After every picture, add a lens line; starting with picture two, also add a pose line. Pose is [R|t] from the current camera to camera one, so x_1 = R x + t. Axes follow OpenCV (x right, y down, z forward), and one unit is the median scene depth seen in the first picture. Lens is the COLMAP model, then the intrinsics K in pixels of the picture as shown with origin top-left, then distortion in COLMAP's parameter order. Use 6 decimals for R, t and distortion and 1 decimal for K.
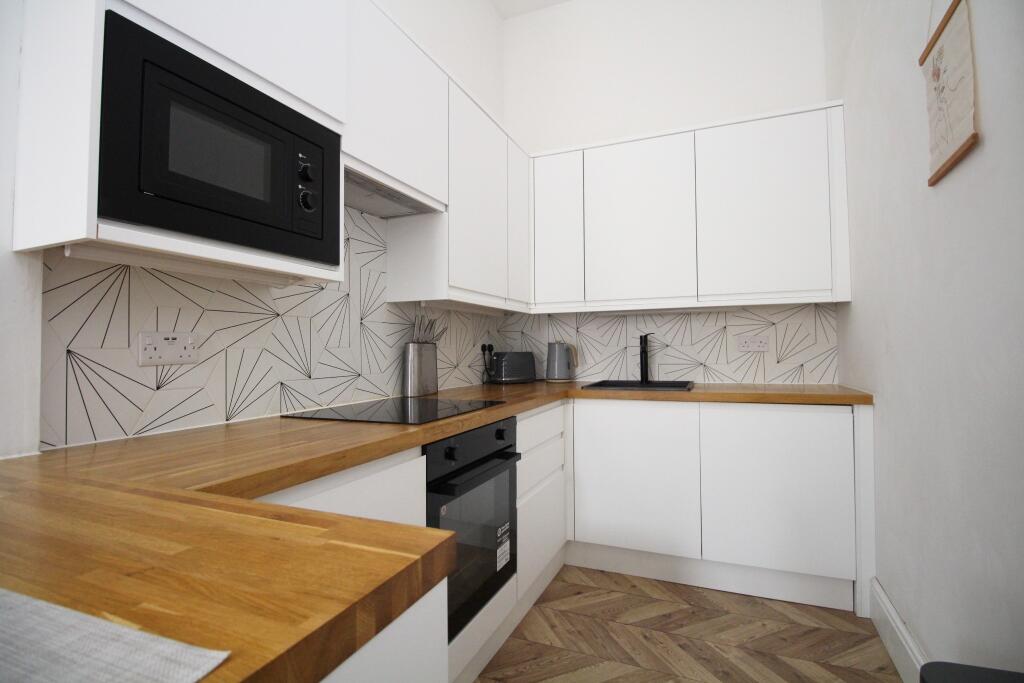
lens RADIAL K [[485.0, 0, 514.1], [0, 485.0, 340.1], [0, 0, 1]] dist [-0.001053, -0.000119]
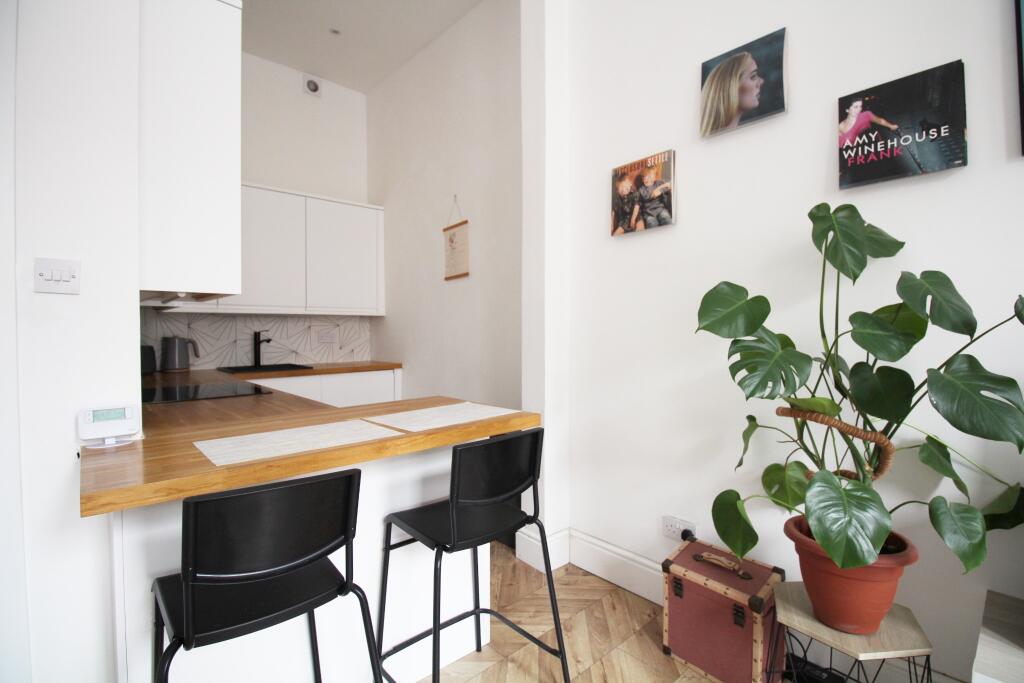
lens RADIAL K [[485.0, 0, 510.9], [0, 485.0, 339.9], [0, 0, 1]] dist [-0.001053, -0.000119]
pose [[0.408440, -0.010560, 0.912724, -0.700267], [-0.016452, 0.999685, 0.018929, -0.025243], [-0.912637, -0.022748, 0.408138, -0.202421]]
